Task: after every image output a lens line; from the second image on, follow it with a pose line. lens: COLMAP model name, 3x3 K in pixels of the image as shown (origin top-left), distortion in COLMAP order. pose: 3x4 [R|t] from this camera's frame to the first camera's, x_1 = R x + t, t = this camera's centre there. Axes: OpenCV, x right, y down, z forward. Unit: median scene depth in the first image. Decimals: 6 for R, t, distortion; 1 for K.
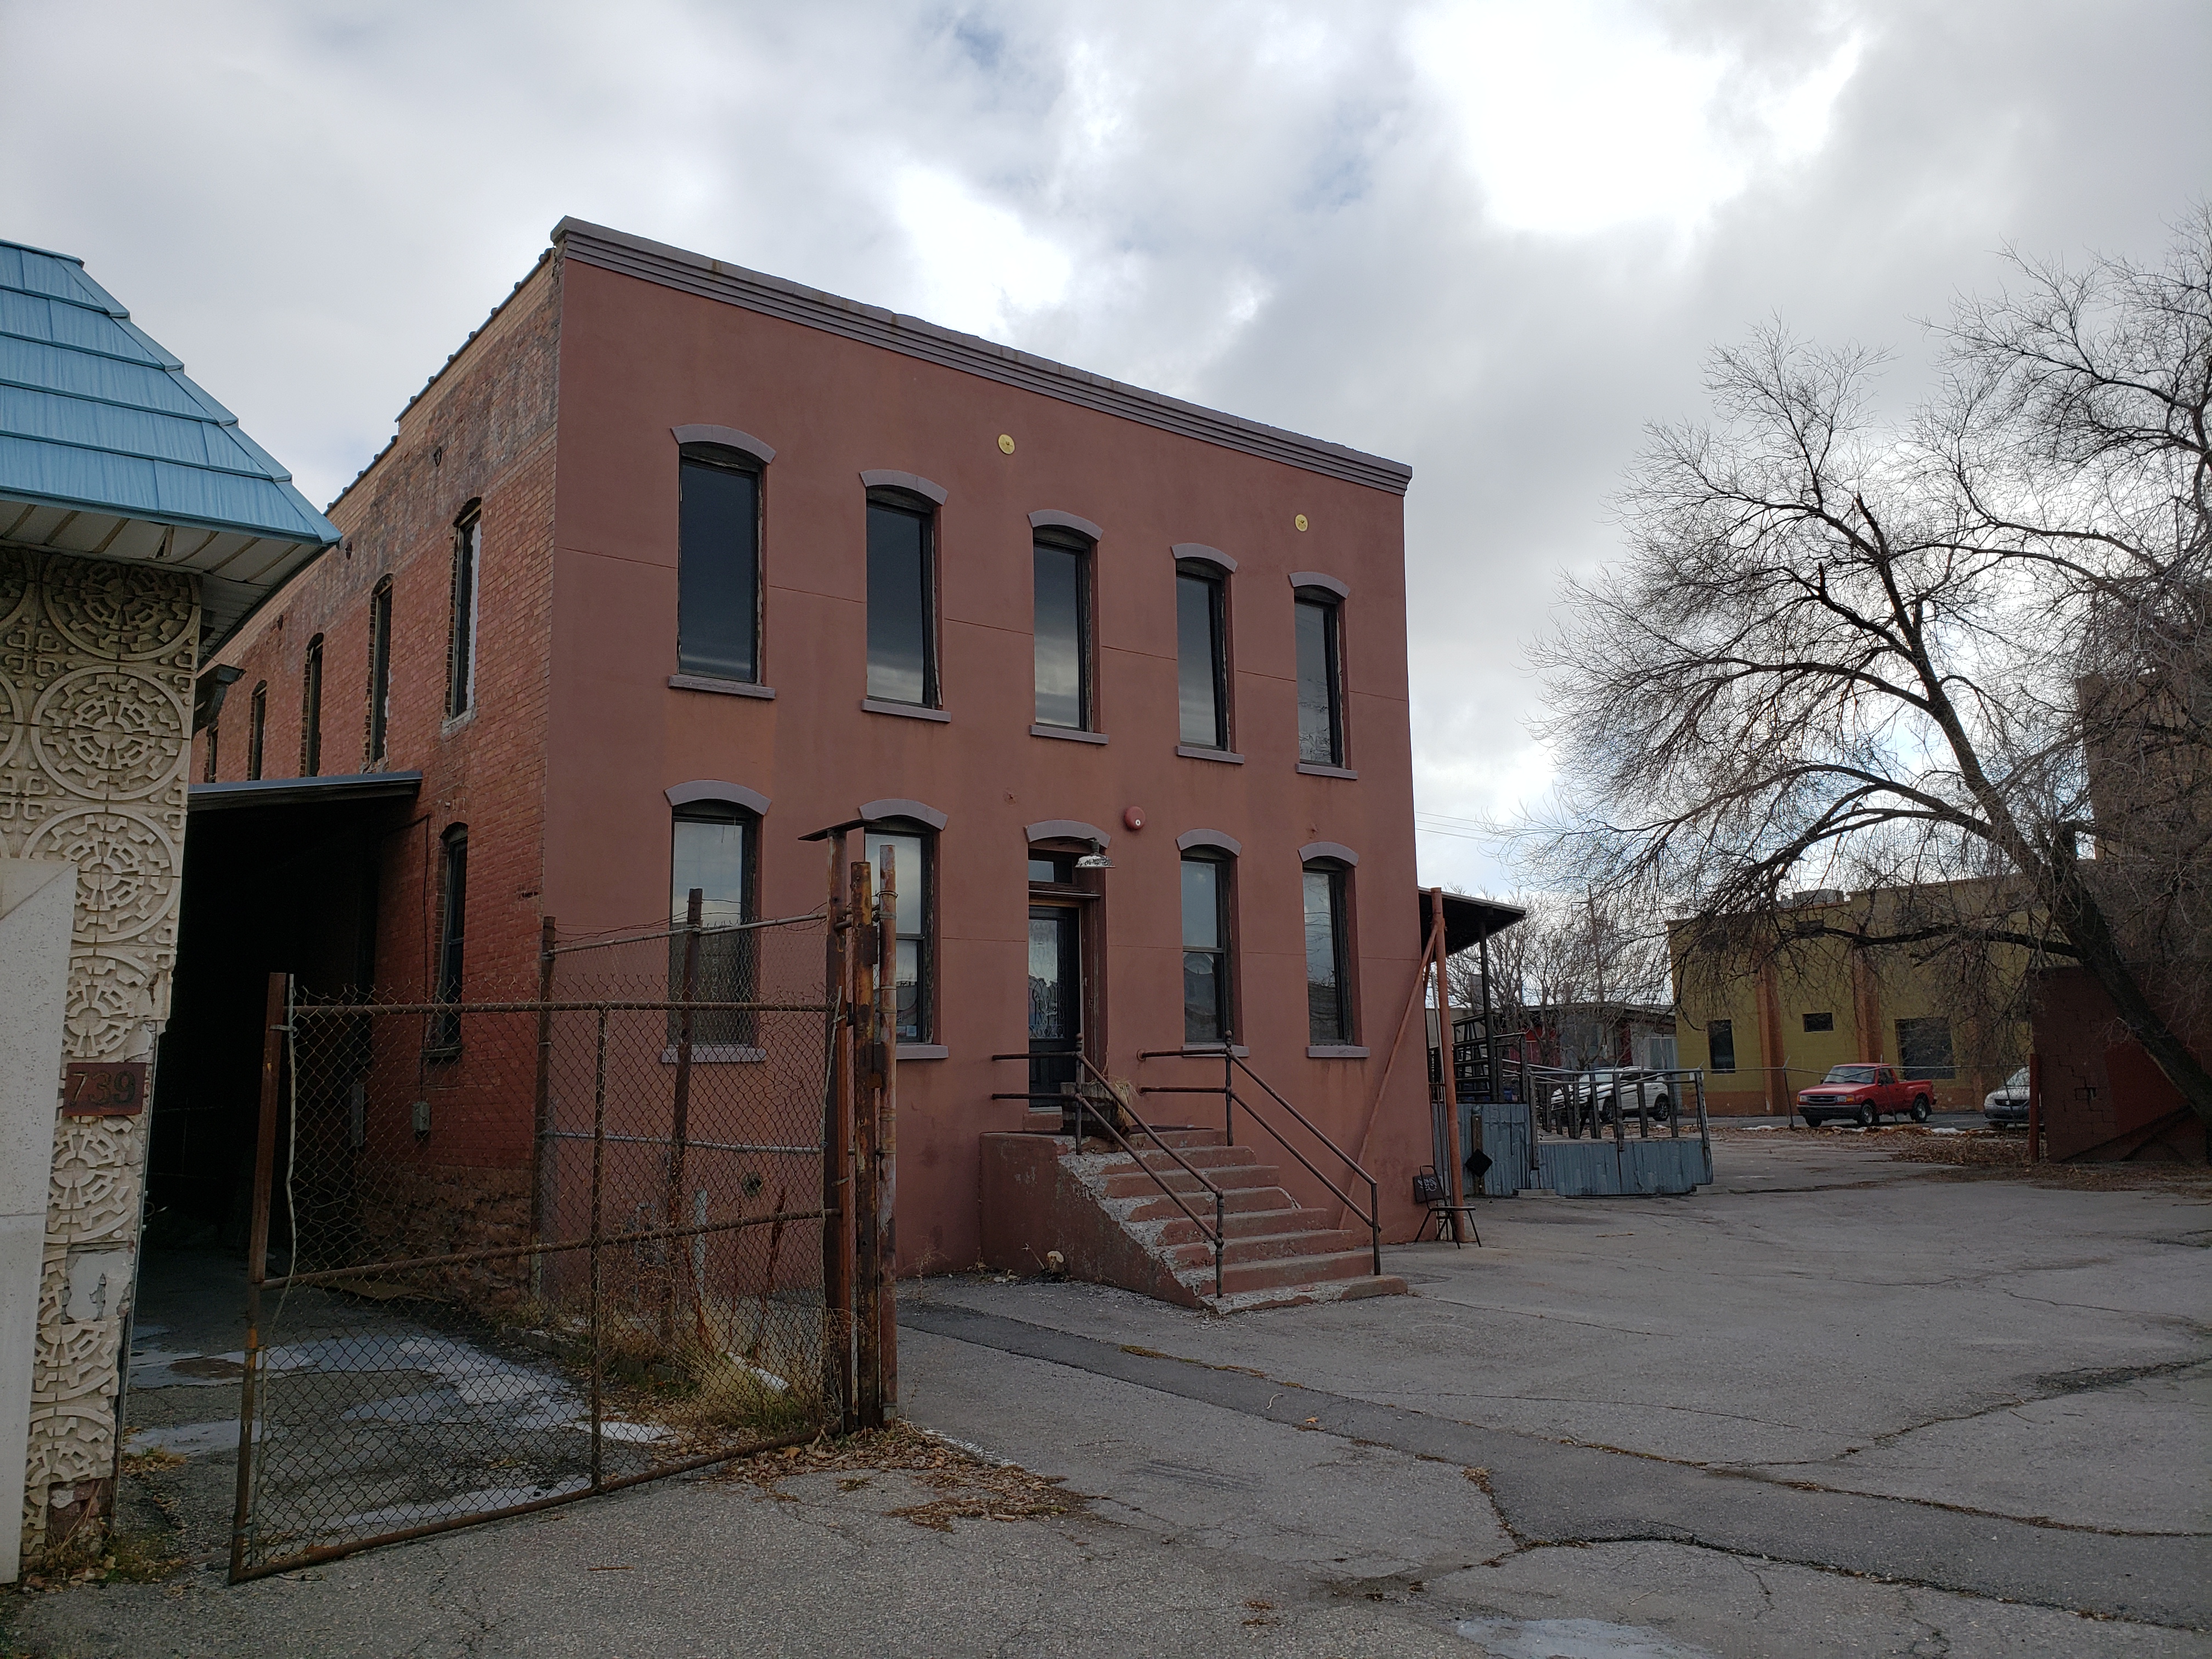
lens RADIAL K [[1708.4, 0, 1107.7], [0, 1708.4, 830.3], [0, 0, 1]] dist [0.053028, 0.003510]
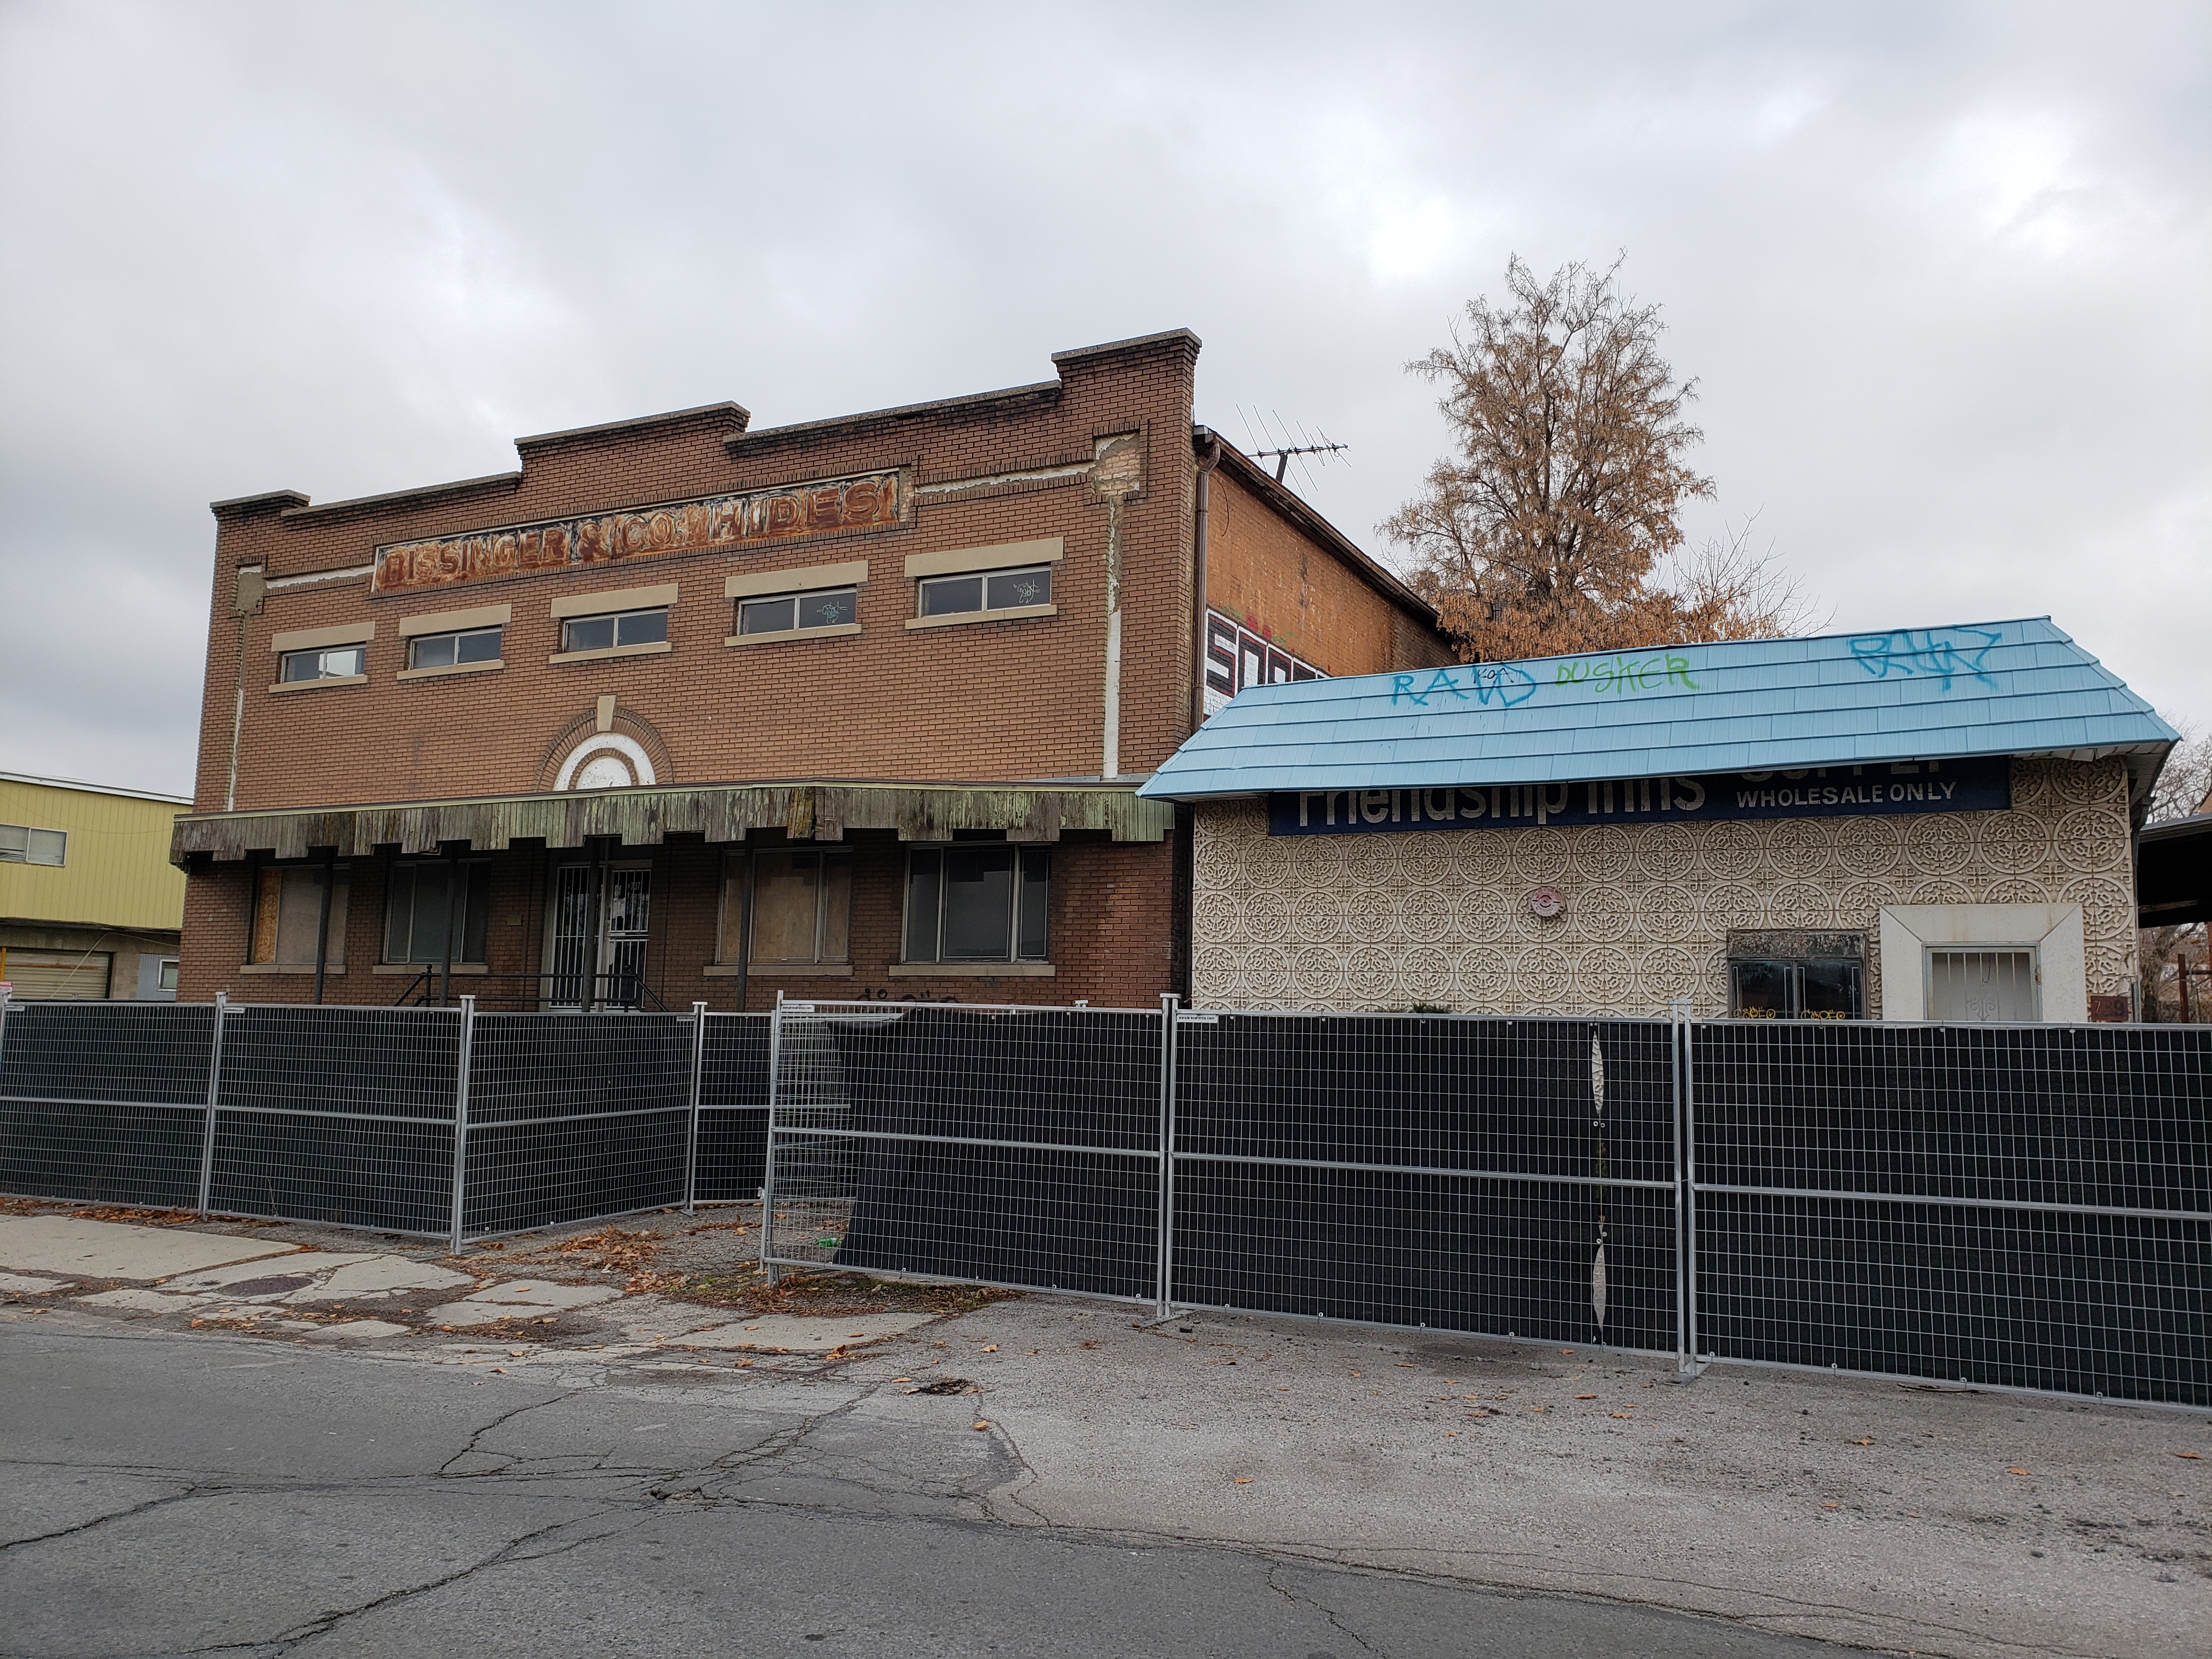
lens RADIAL K [[1708.4, 0, 1109.6], [0, 1708.4, 828.5], [0, 0, 1]] dist [0.053028, 0.003510]
pose [[0.411390, -0.077263, -0.908179, 0.851696], [0.121202, 0.992189, -0.029508, -0.151887], [0.903365, -0.097934, 0.417542, -0.950204]]
